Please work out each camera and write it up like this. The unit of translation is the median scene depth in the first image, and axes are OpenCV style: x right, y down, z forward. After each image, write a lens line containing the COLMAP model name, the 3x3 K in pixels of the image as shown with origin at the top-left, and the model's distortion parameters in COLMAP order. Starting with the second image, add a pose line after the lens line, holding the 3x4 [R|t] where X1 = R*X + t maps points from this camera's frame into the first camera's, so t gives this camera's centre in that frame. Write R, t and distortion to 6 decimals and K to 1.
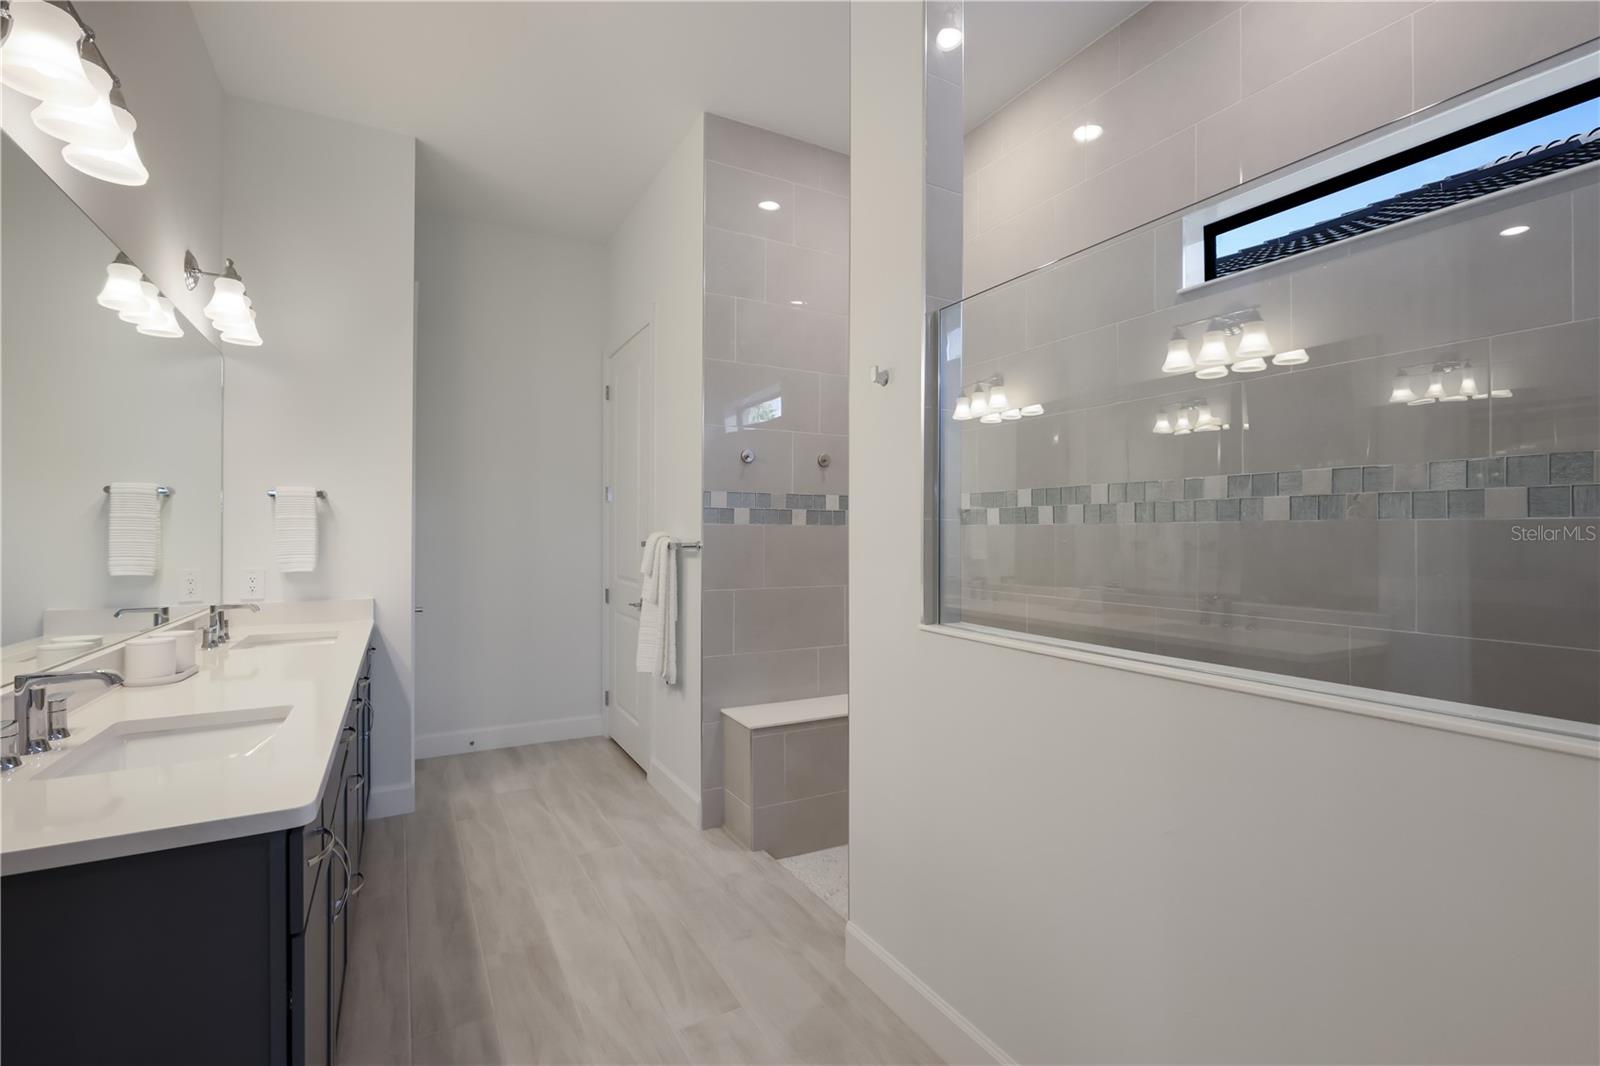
lens RADIAL K [[703.1, 0, 786.4], [0, 703.1, 535.1], [0, 0, 1]] dist [0.014022, 0.000081]
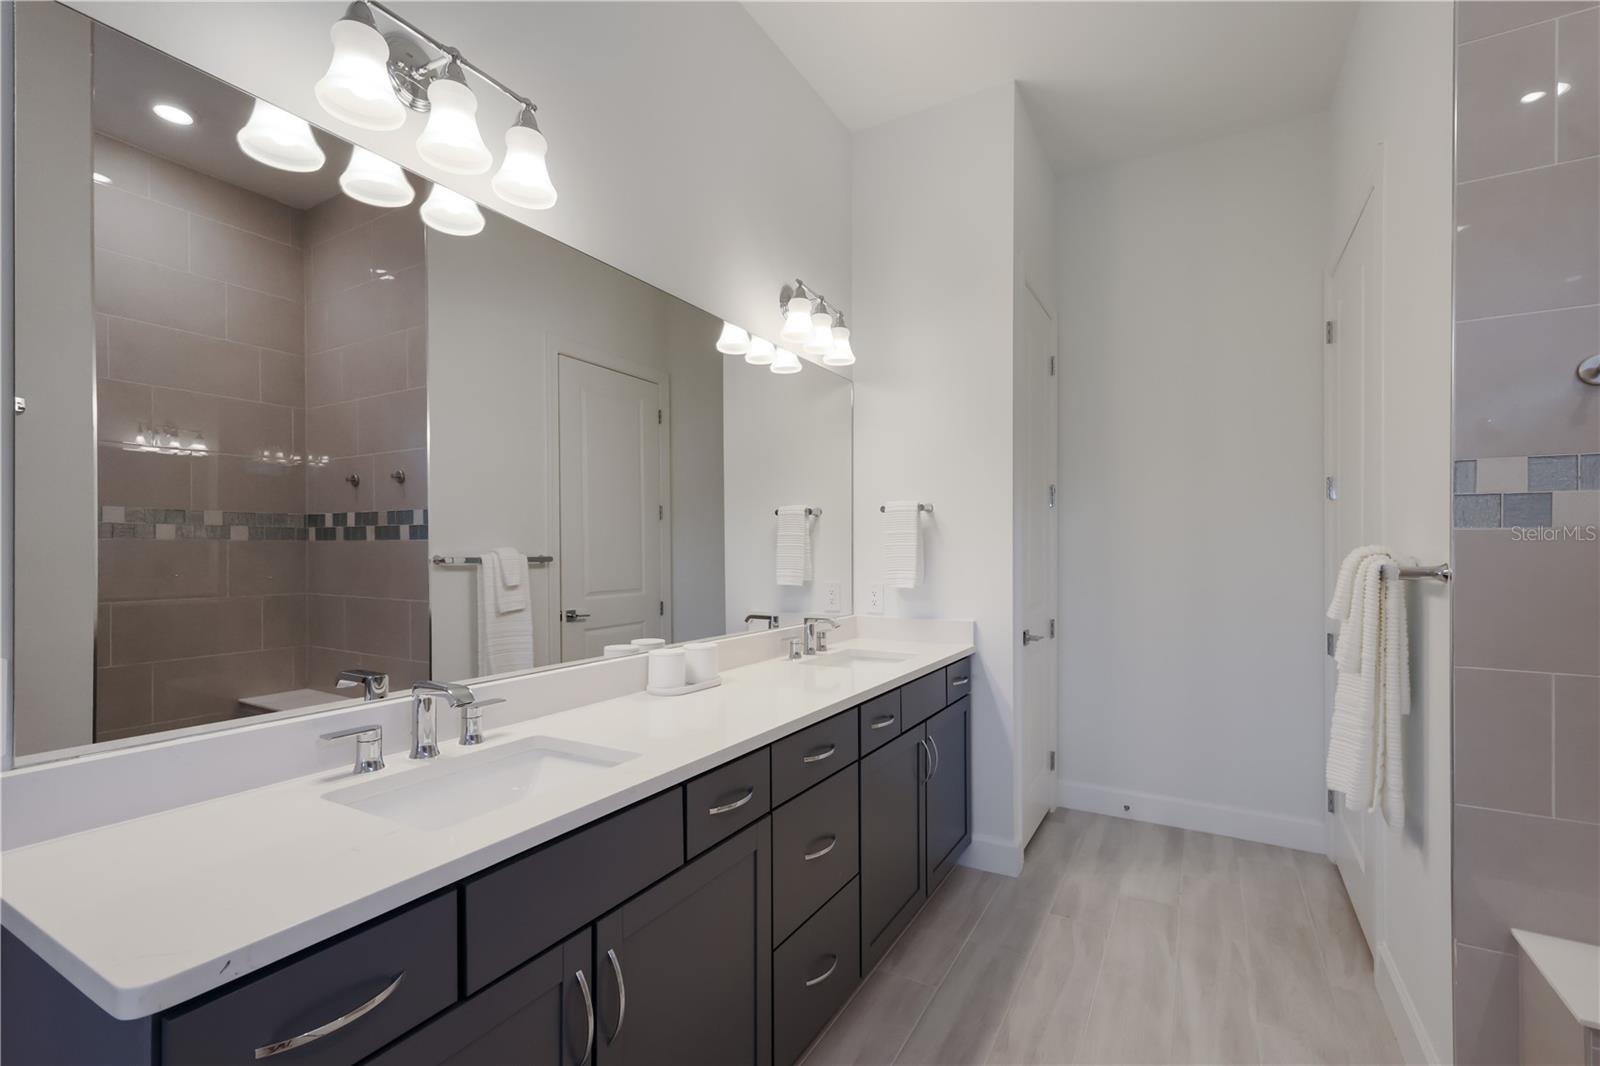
lens RADIAL K [[701.1, 0, 800.4], [0, 701.1, 546.4], [0, 0, 1]] dist [0.012925, -0.000187]
pose [[0.534352, -0.003719, -0.845254, 0.052346], [0.000685, 0.999992, -0.003966, -0.002045], [0.845262, 0.001540, 0.534350, 0.345191]]
